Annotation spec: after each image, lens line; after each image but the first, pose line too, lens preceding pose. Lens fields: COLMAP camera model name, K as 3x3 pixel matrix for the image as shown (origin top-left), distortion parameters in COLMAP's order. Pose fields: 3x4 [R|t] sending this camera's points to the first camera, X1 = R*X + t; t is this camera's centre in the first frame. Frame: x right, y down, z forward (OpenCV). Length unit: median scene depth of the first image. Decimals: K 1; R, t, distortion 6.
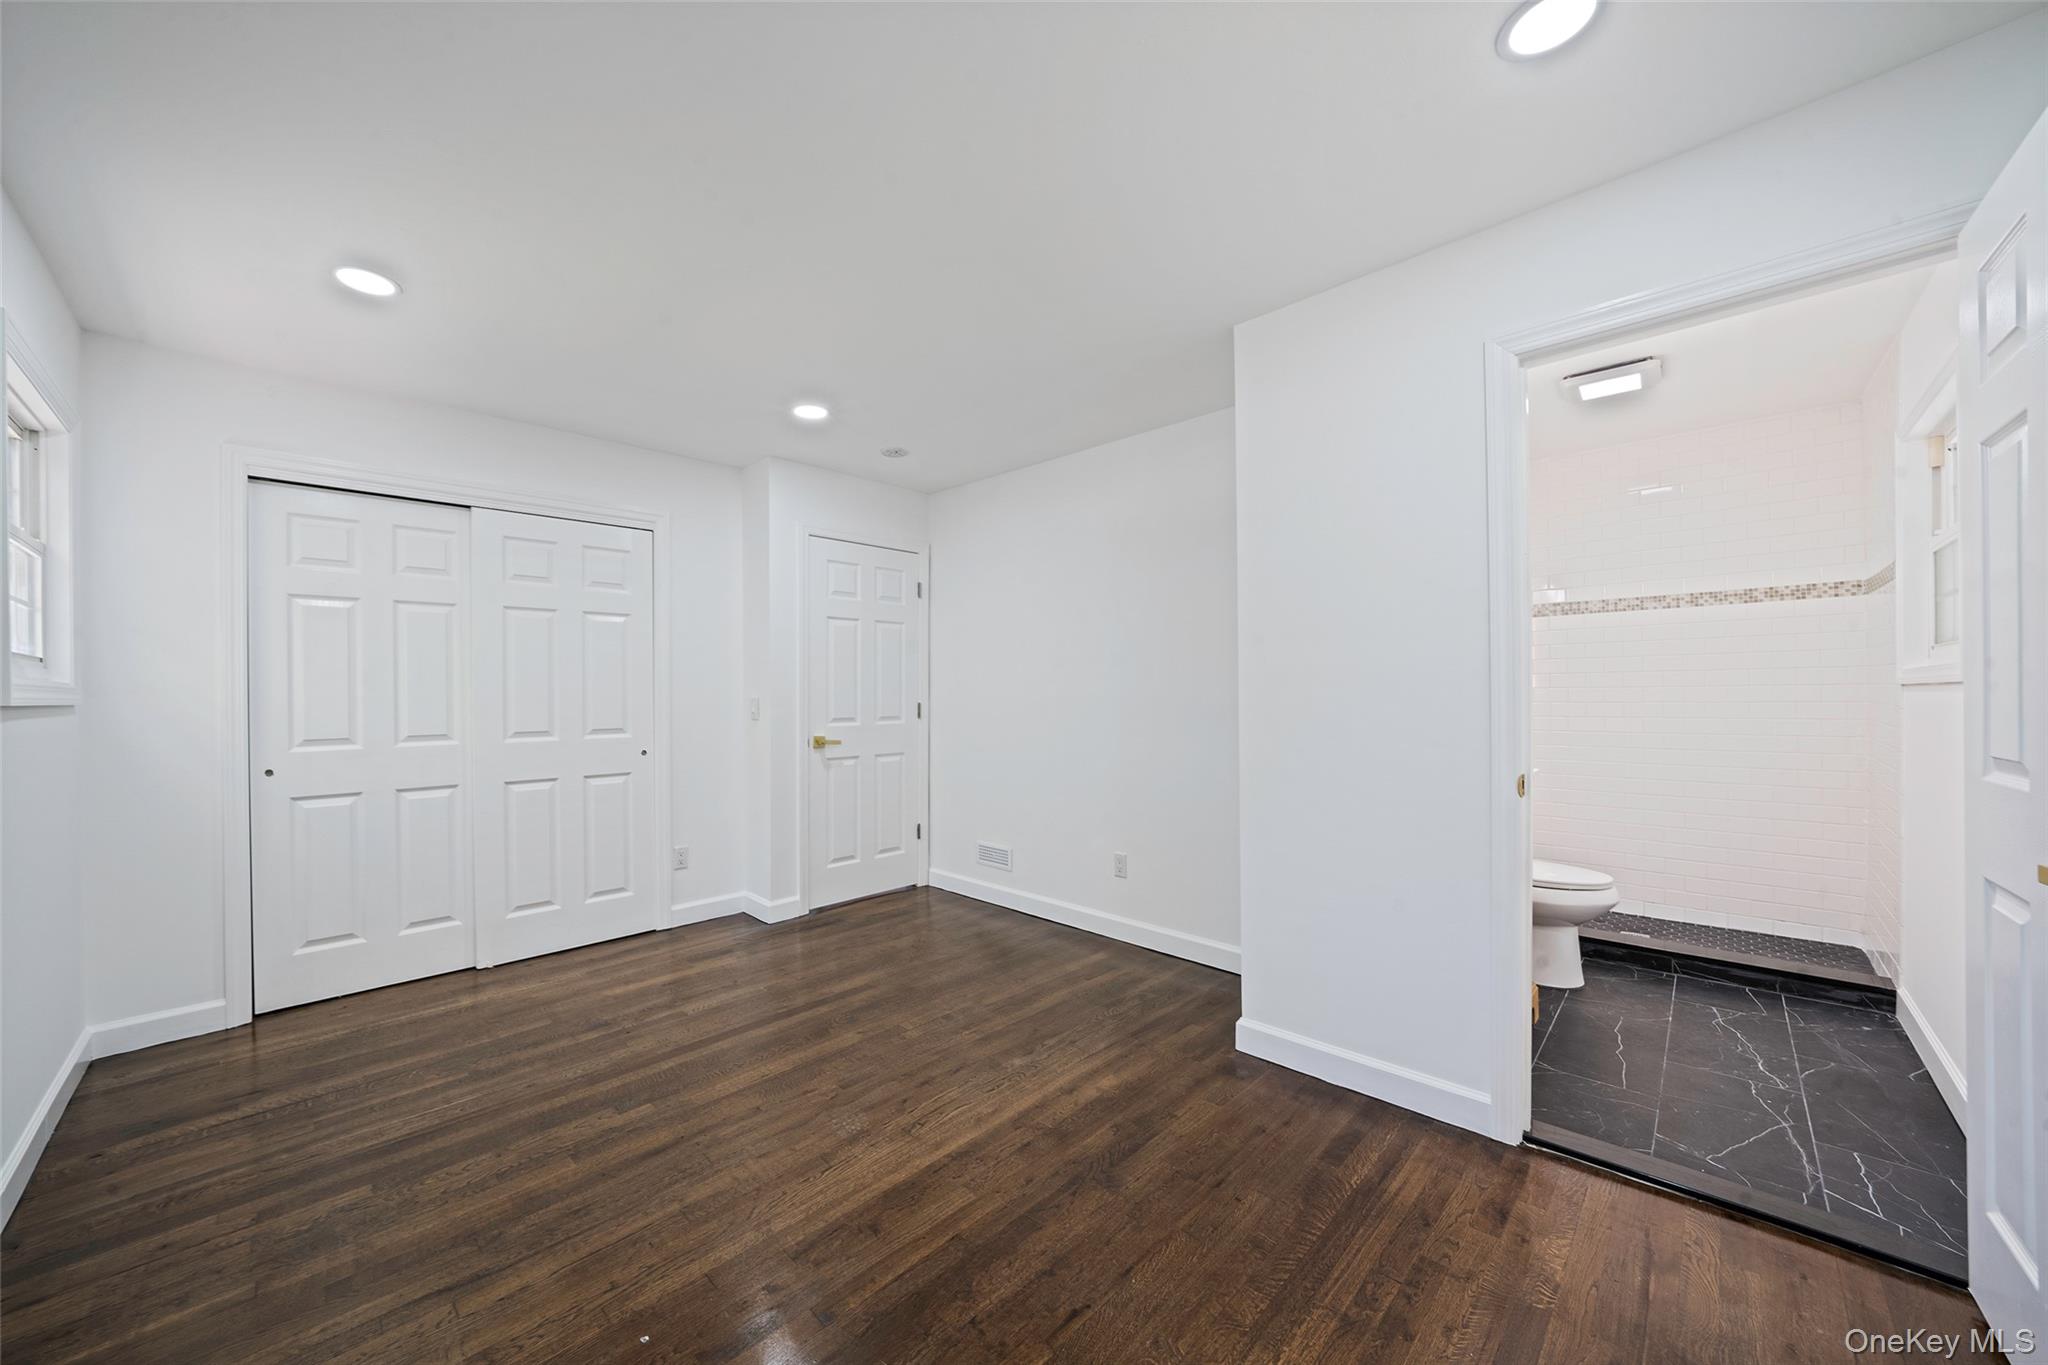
lens RADIAL K [[723.5, 0, 1022.6], [0, 723.5, 687.4], [0, 0, 1]] dist [-0.011606, 0.000093]
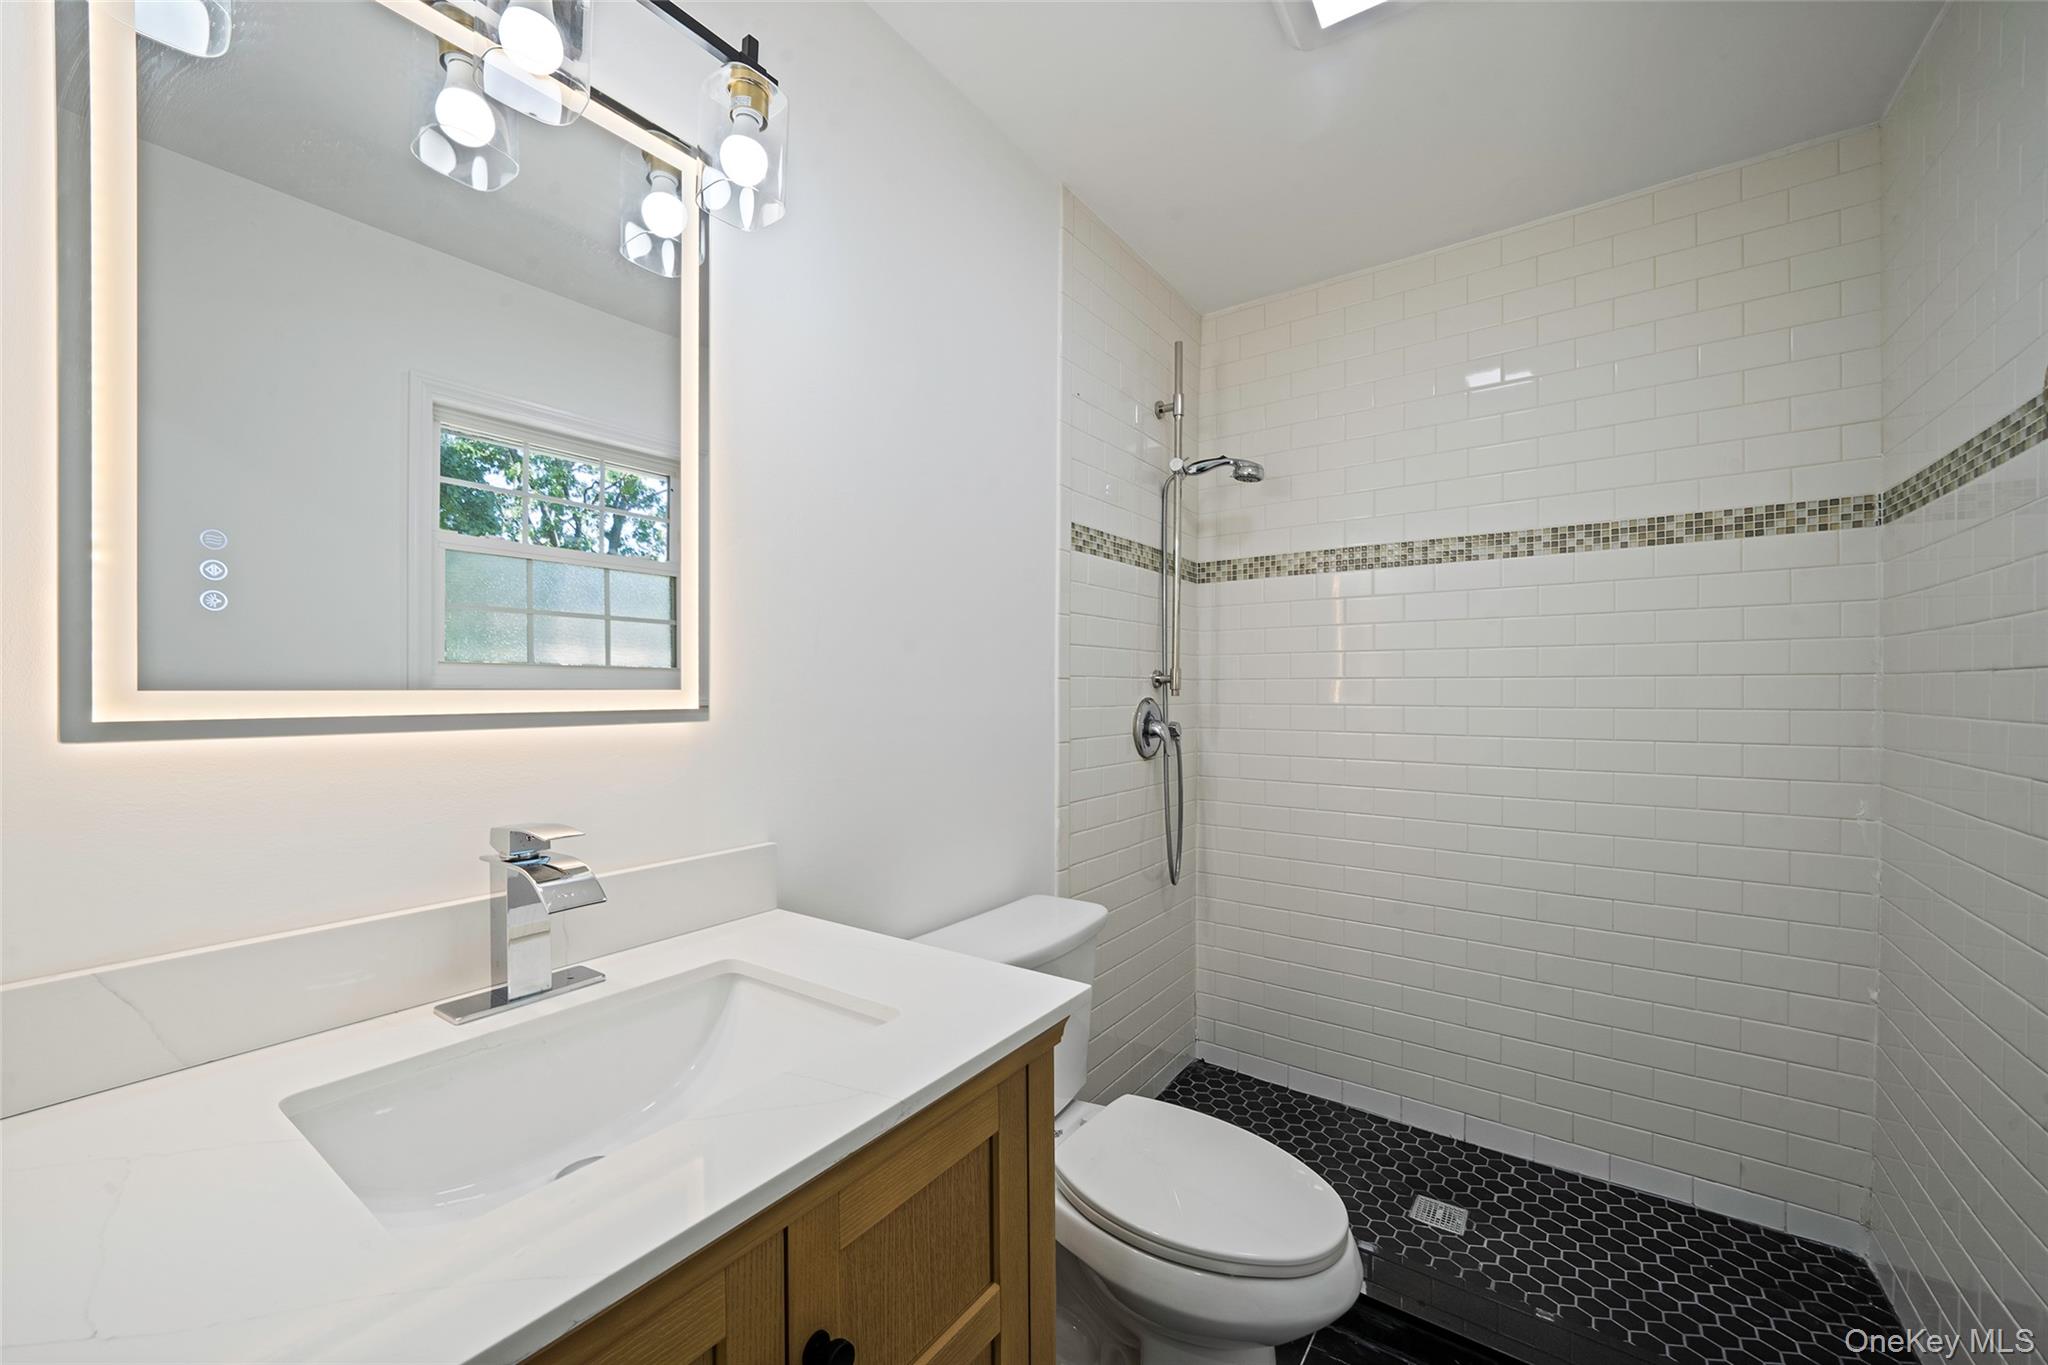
lens RADIAL K [[763.3, 0, 1027.8], [0, 763.3, 689.6], [0, 0, 1]] dist [-0.000967, 0.000106]
pose [[0.989643, 0.007116, 0.143377, 0.500364], [-0.008620, 0.999914, 0.009877, -0.017448], [-0.143294, -0.011011, 0.989619, 0.530030]]
